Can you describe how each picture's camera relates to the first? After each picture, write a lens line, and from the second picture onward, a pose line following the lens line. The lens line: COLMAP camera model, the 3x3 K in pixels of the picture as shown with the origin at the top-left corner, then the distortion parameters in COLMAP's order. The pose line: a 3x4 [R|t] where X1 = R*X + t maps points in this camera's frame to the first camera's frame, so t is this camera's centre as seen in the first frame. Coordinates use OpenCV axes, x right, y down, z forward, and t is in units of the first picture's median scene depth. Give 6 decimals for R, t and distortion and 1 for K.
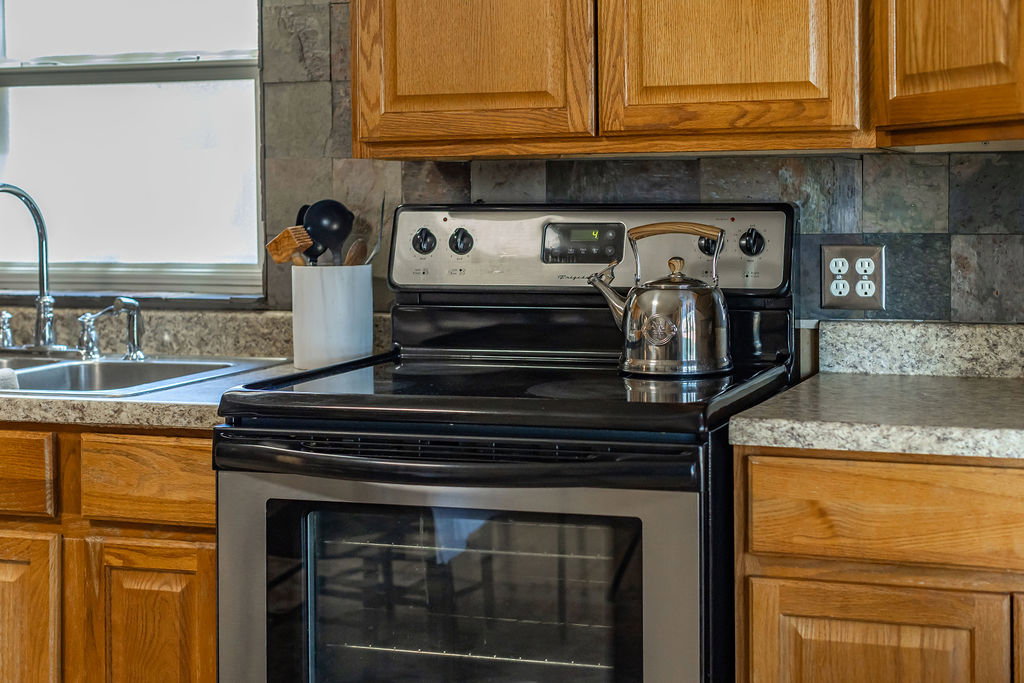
lens RADIAL K [[1663.2, 0, 512.0], [0, 1663.2, 341.5], [0, 0, 1]] dist [-0.035640, 0.028615]
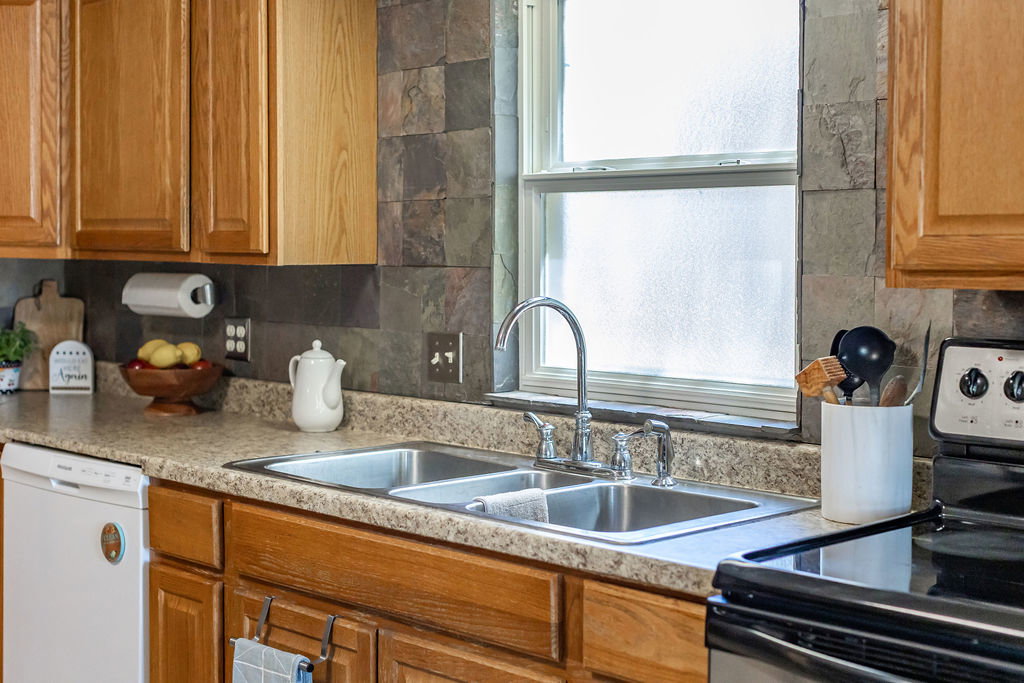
lens RADIAL K [[1383.9, 0, 512.0], [0, 1383.9, 341.5], [0, 0, 1]] dist [0.003637, 0.005218]
pose [[0.889285, 0.026358, -0.456594, 0.058003], [-0.011269, 0.999298, 0.035739, -0.102356], [0.457215, -0.026637, 0.888957, 0.264557]]
